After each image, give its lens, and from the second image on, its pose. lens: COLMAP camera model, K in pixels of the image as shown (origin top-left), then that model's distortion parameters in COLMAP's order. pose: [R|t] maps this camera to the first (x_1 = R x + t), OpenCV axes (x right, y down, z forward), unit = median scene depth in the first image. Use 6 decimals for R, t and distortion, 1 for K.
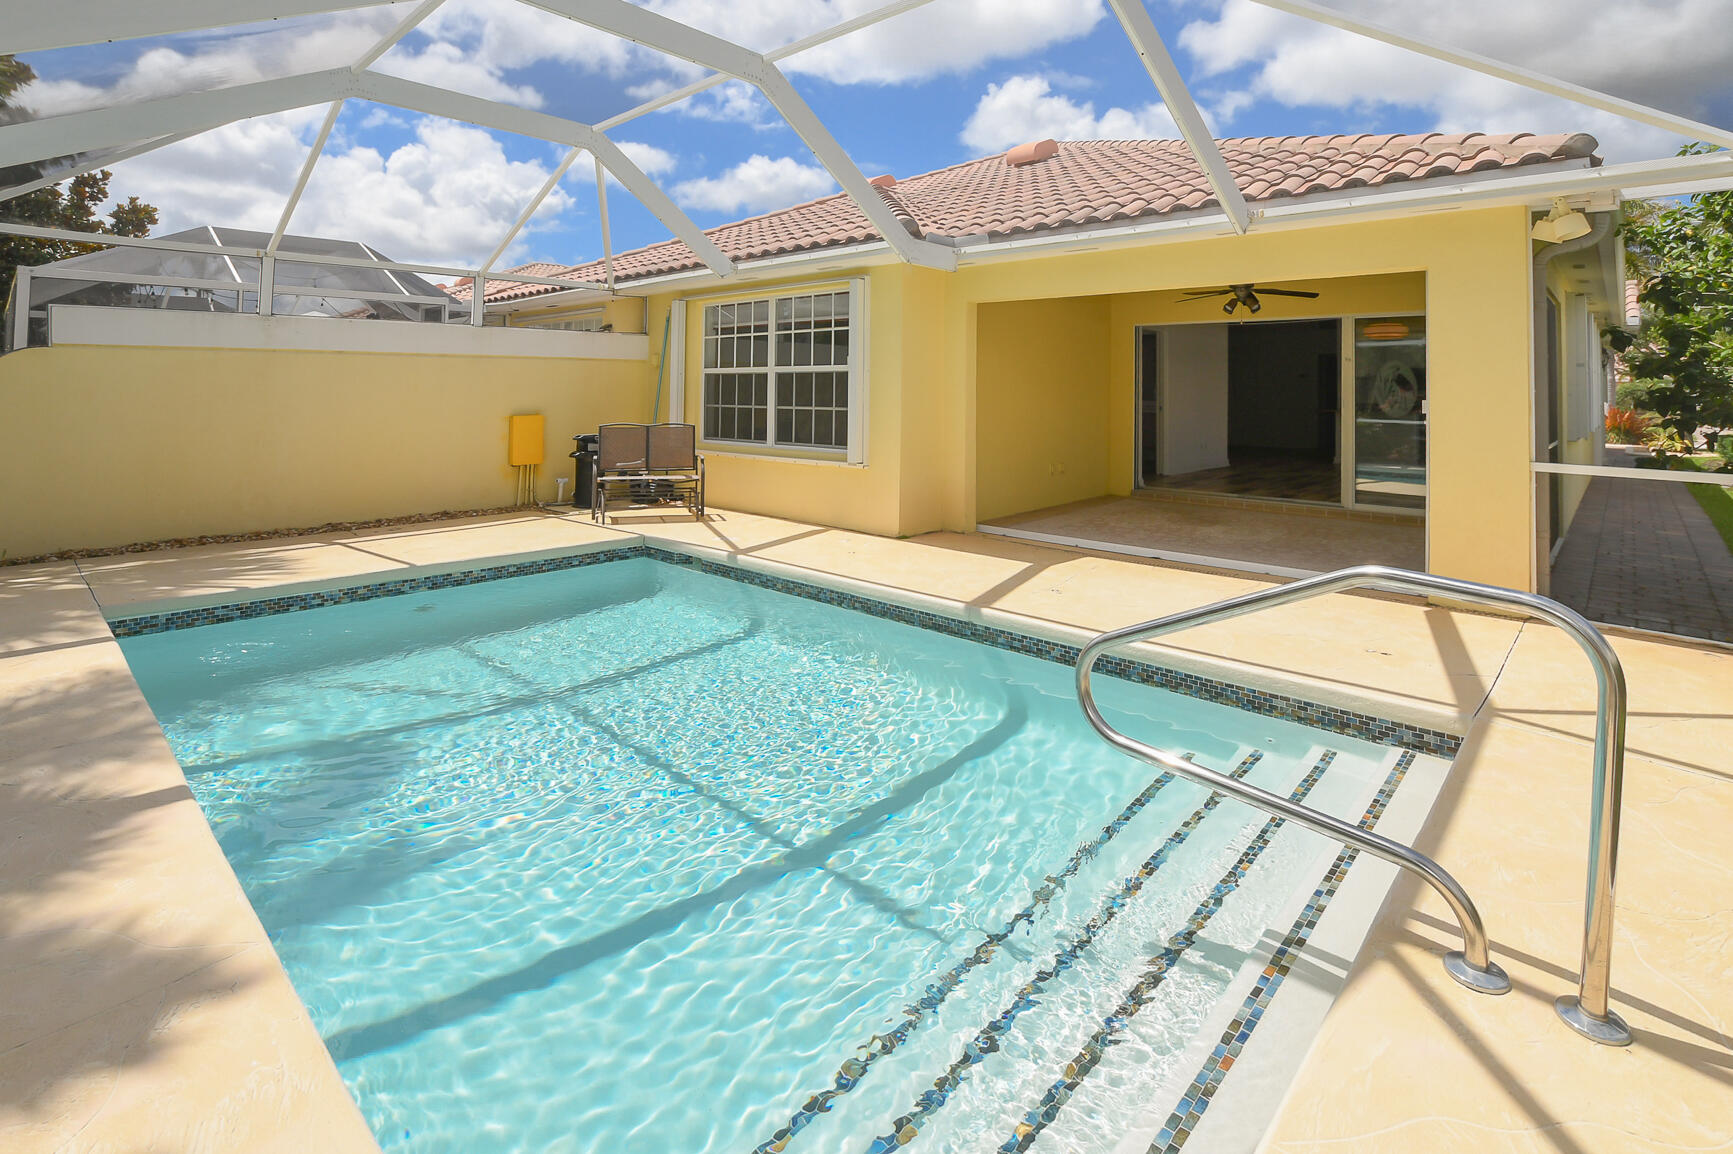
lens RADIAL K [[847.8, 0, 856.7], [0, 847.8, 368.1], [0, 0, 1]] dist [-0.004162, -0.001146]
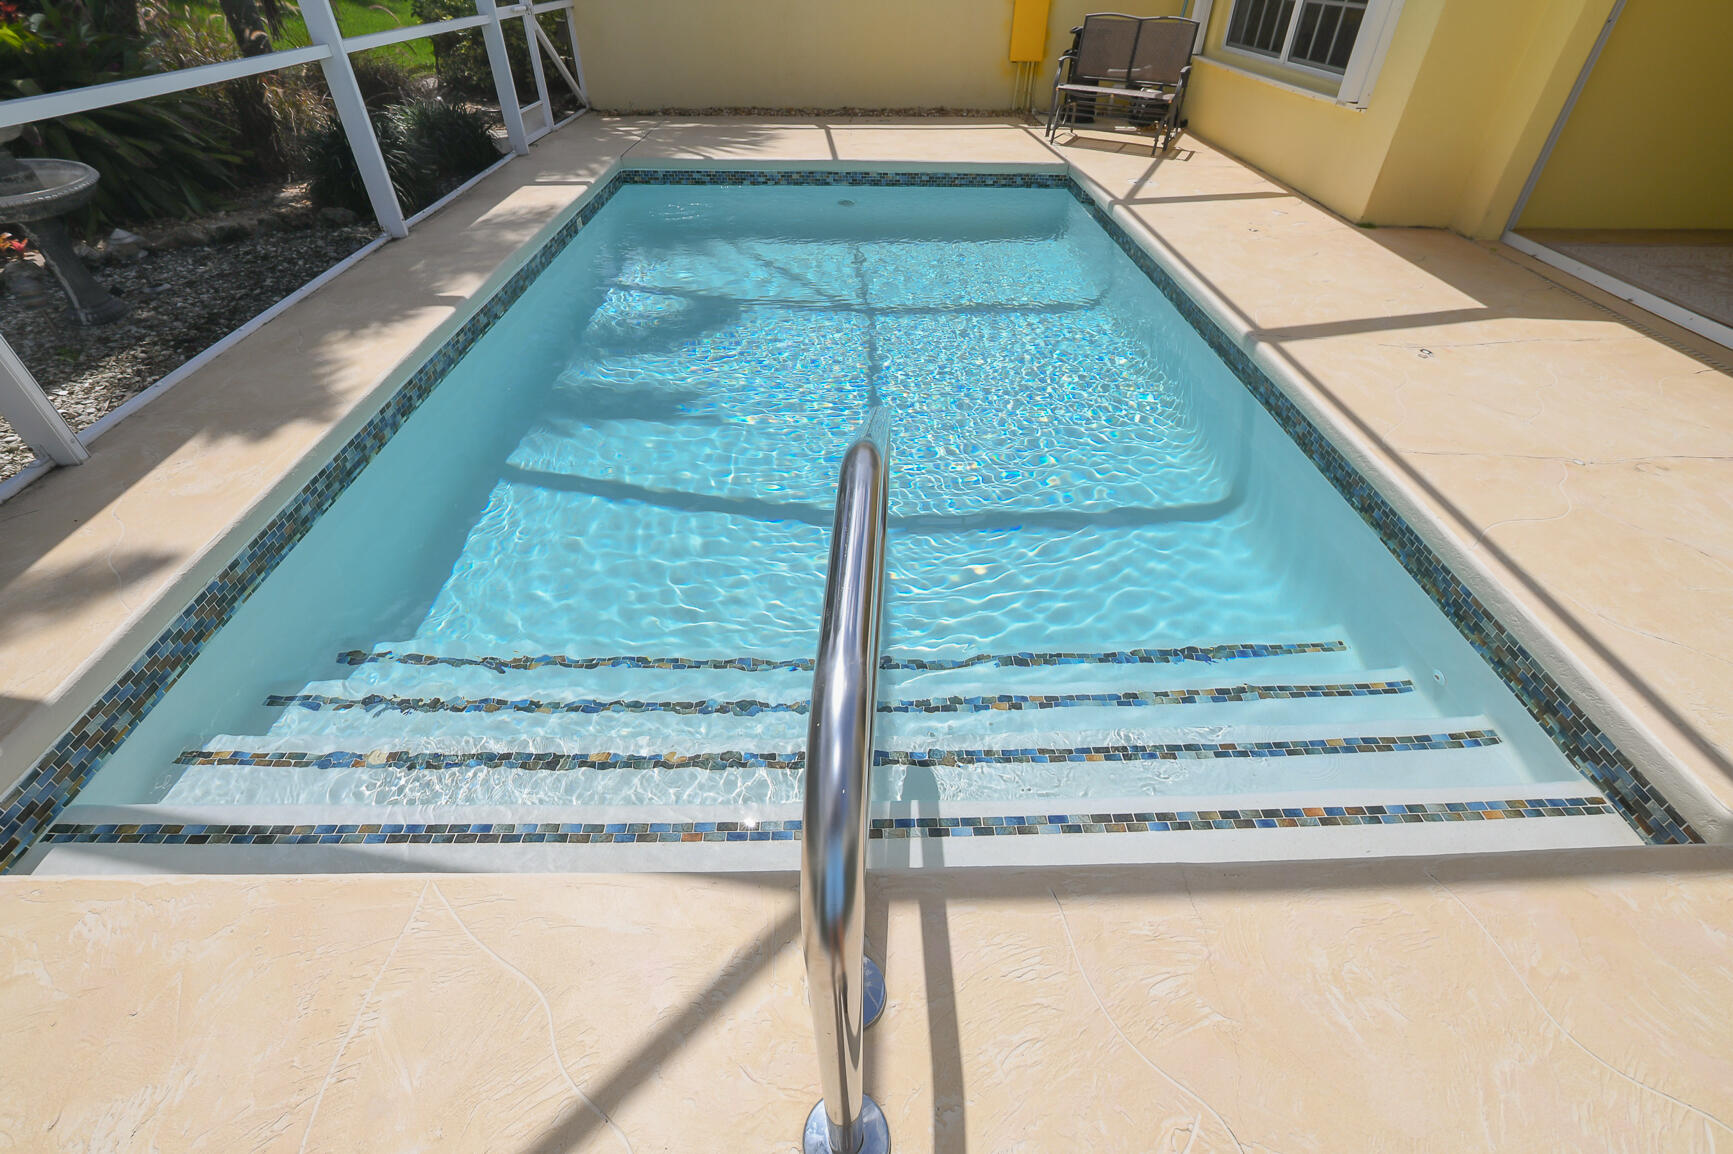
lens RADIAL K [[775.6, 0, 854.1], [0, 775.6, 569.3], [0, 0, 1]] dist [-0.030832, 0.001032]
pose [[0.692384, 0.451620, -0.562711, 0.323907], [0.015057, 0.770673, 0.637053, 0.010404], [0.721372, -0.449558, 0.526801, 0.283077]]
